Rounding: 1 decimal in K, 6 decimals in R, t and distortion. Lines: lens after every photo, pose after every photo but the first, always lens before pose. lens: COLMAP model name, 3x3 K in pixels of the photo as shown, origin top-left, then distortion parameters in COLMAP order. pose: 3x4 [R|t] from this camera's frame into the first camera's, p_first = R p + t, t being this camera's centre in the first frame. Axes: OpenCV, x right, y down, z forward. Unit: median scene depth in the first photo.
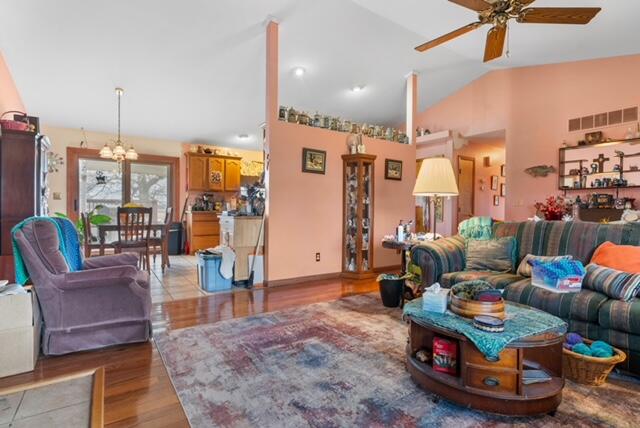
lens RADIAL K [[315.3, 0, 320.0], [0, 315.3, 214.0], [0, 0, 1]] dist [0.001088, 0.000081]
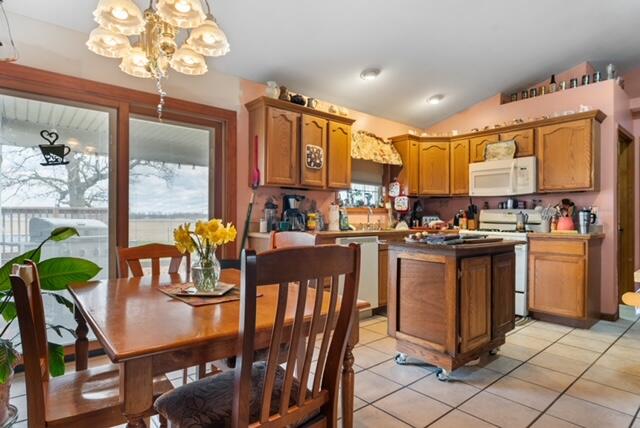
lens RADIAL K [[358.6, 0, 320.0], [0, 358.6, 214.0], [0, 0, 1]] dist [-0.000681, 0.000038]
pose [[0.994218, -0.006242, 0.107203, -0.379181], [0.008730, 0.999703, -0.022754, -0.023387], [-0.107029, 0.023558, 0.993977, 0.487046]]
